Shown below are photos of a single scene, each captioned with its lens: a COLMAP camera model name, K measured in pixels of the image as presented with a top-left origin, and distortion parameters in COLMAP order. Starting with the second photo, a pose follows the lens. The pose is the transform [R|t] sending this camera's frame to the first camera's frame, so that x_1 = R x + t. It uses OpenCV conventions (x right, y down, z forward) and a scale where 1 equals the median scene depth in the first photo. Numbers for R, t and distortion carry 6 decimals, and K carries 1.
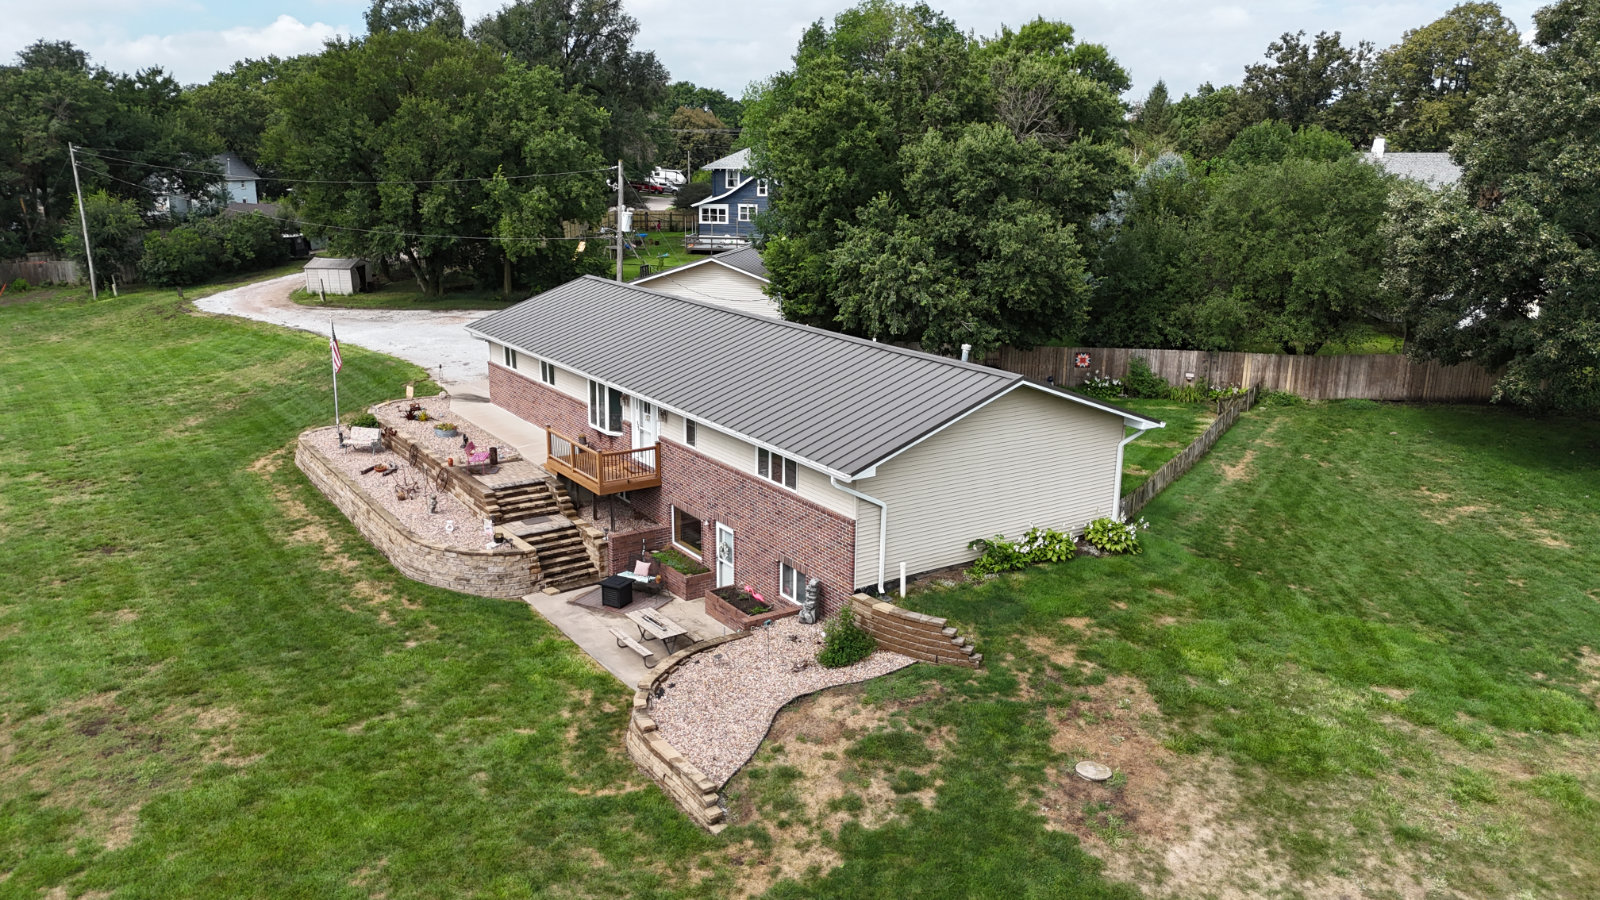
lens RADIAL K [[1162.8, 0, 795.0], [0, 1162.8, 445.4], [0, 0, 1]] dist [0.111954, -0.138964]
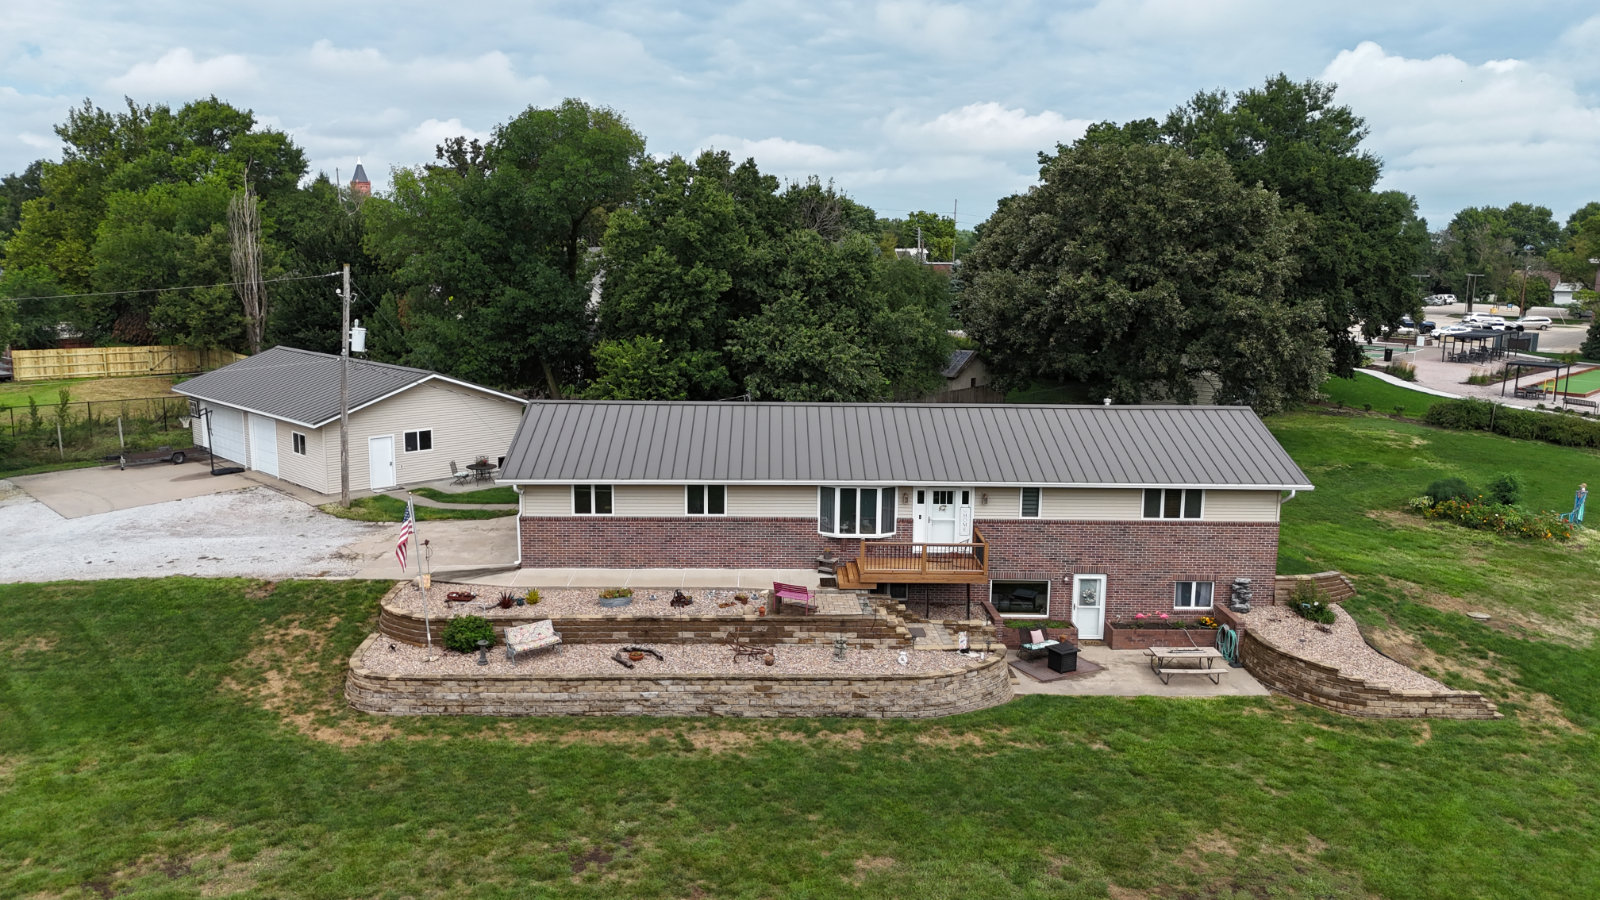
lens RADIAL K [[1171.9, 0, 795.4], [0, 1171.9, 443.7], [0, 0, 1]] dist [0.080475, -0.083881]
pose [[0.545970, -0.144594, 0.825233, -1.040222], [0.203459, 0.978391, 0.036822, -0.143132], [-0.812725, 0.147798, 0.563591, 0.496367]]
